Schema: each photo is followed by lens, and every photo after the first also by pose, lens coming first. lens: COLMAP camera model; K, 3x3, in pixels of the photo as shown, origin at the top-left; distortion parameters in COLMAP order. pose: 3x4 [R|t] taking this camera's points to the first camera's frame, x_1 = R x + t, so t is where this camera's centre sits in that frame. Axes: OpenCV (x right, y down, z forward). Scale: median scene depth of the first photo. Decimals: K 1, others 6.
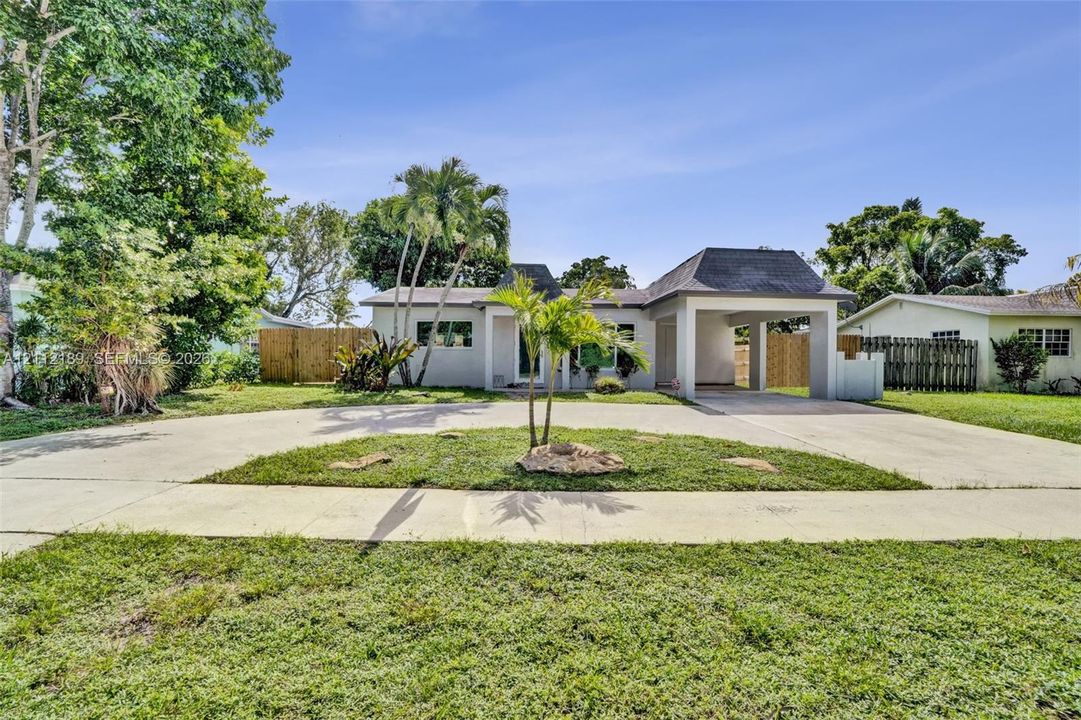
lens RADIAL K [[518.2, 0, 539.4], [0, 518.2, 366.7], [0, 0, 1]] dist [-0.006550, 0.000185]
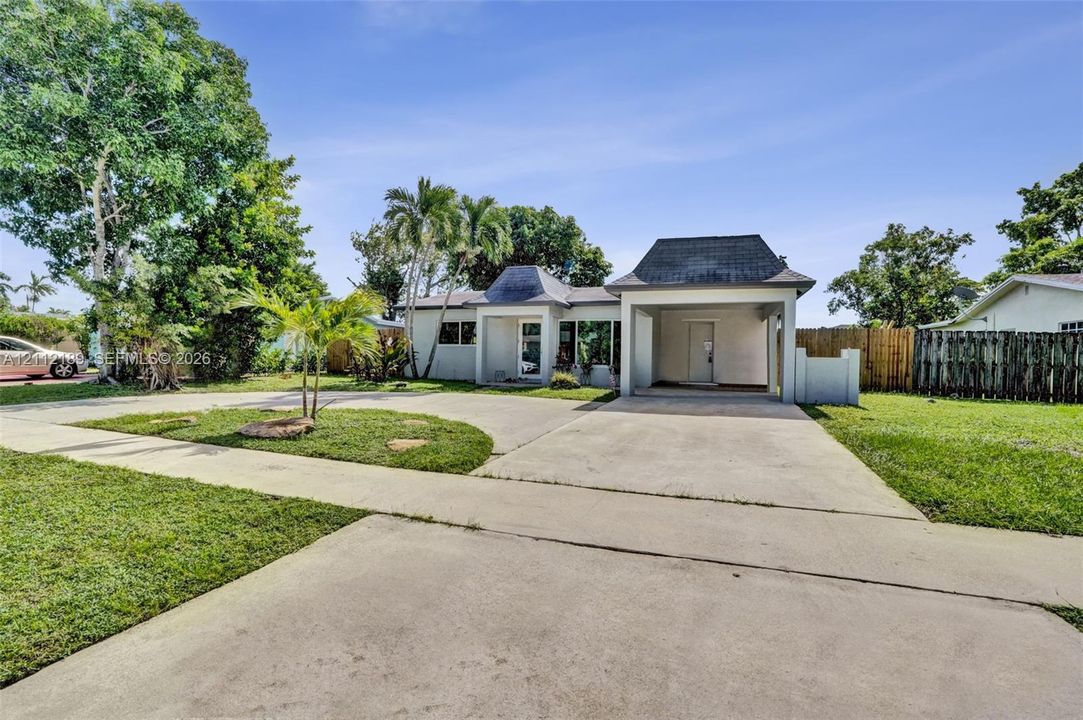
lens RADIAL K [[519.2, 0, 545.9], [0, 519.2, 356.0], [0, 0, 1]] dist [-0.006550, 0.000185]
pose [[0.928792, 0.005281, -0.370563, 0.479289], [-0.013867, 0.999693, -0.020512, 0.008015], [0.370341, 0.024190, 0.928581, 0.036647]]
